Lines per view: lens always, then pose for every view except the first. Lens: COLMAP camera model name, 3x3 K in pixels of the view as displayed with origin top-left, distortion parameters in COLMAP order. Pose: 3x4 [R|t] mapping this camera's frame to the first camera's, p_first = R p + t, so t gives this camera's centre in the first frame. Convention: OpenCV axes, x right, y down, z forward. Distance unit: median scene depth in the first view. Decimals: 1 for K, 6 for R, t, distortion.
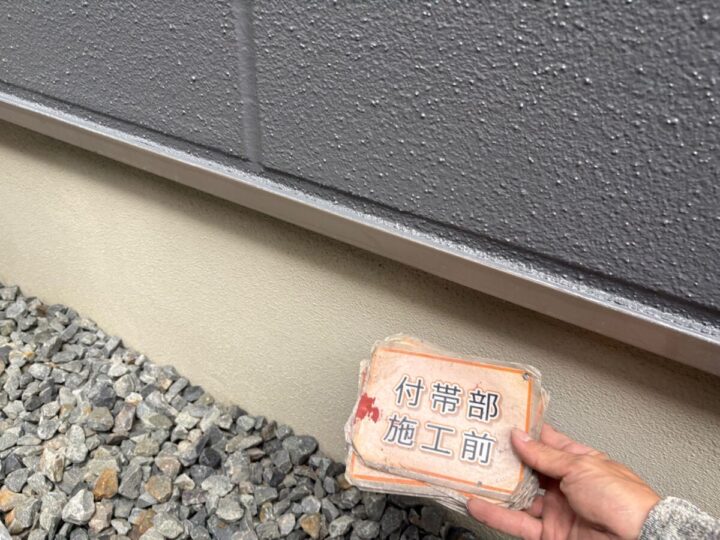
lens RADIAL K [[538.0, 0, 363.0], [0, 538.0, 268.1], [0, 0, 1]] dist [0.009187, -0.009416]
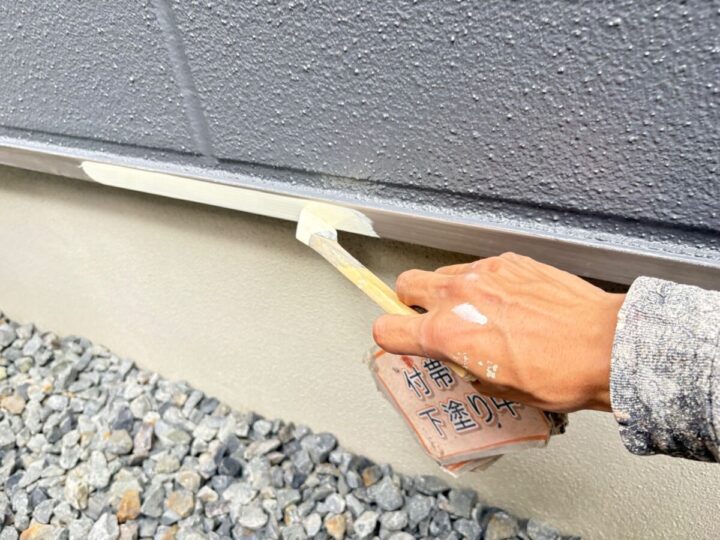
lens RADIAL K [[541.8, 0, 357.5], [0, 541.8, 266.8], [0, 0, 1]] dist [0.006316, -0.008244]
pose [[0.986843, -0.146186, -0.069064, 0.087505], [0.146288, 0.989235, -0.003619, 0.037059], [0.068849, -0.006532, 0.997606, 0.042449]]
